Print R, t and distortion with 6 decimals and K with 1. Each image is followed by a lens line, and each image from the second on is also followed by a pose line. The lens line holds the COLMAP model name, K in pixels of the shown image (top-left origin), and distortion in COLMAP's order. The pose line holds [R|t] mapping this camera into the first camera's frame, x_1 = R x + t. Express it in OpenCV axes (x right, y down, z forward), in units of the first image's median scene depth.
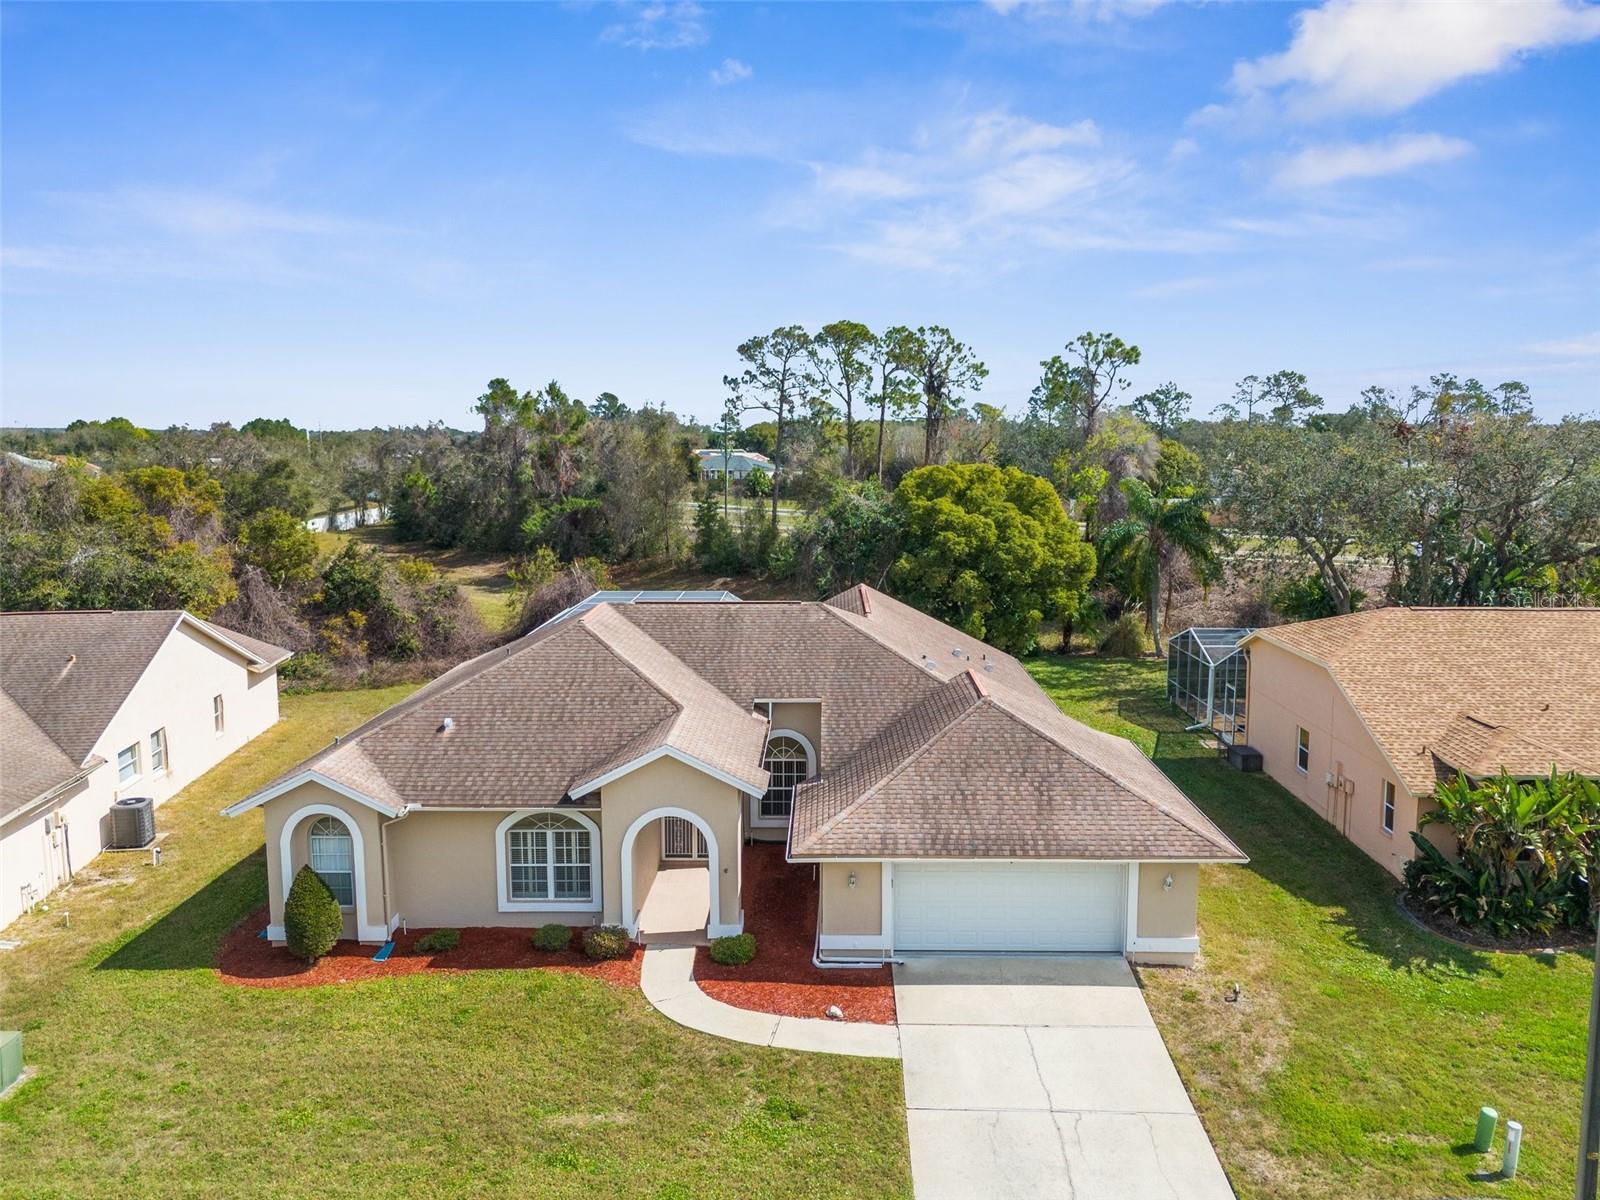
lens RADIAL K [[1192.0, 0, 841.0], [0, 1192.0, 597.5], [0, 0, 1]] dist [0.008691, 0.000647]
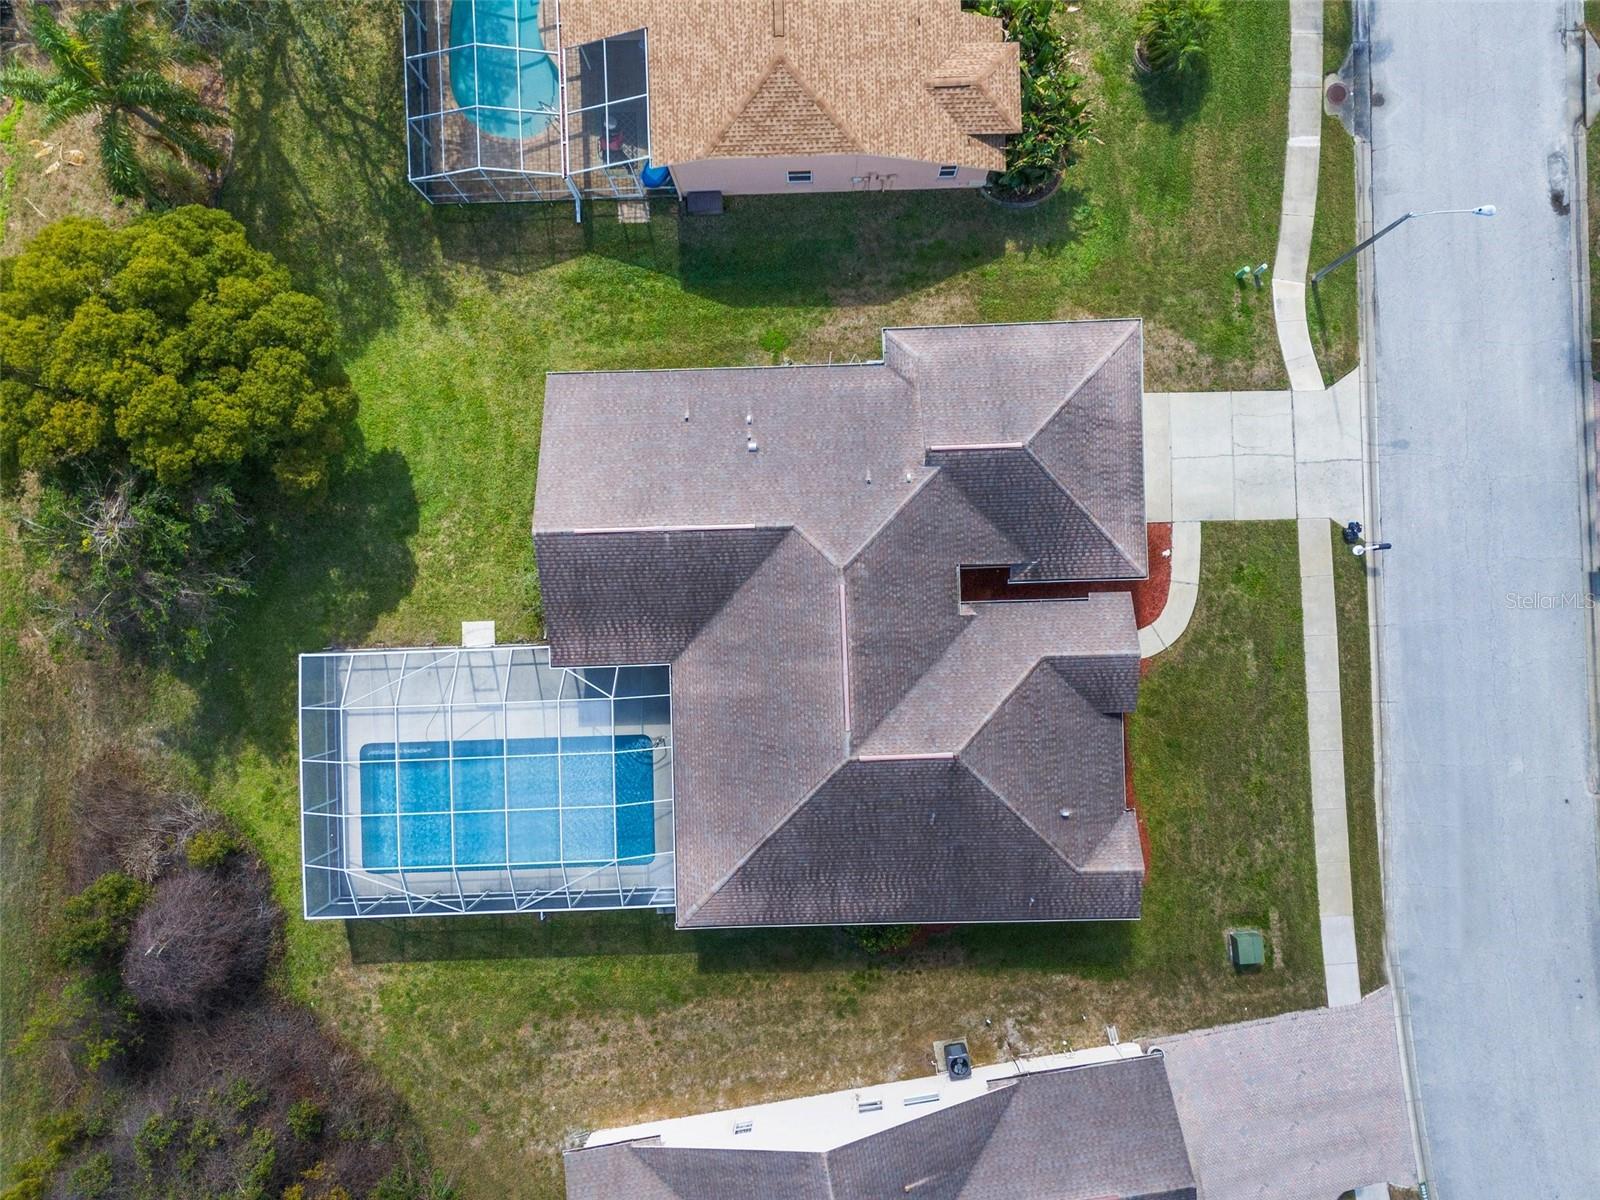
lens RADIAL K [[1201.3, 0, 800.0], [0, 1201.3, 600.0], [0, 0, 1]] dist [-0.011564, -0.007808]
pose [[-0.026824, -0.999391, 0.022327, -0.097421], [0.147315, 0.018139, 0.988923, -1.521914], [-0.988726, 0.029816, 0.146738, 1.179812]]
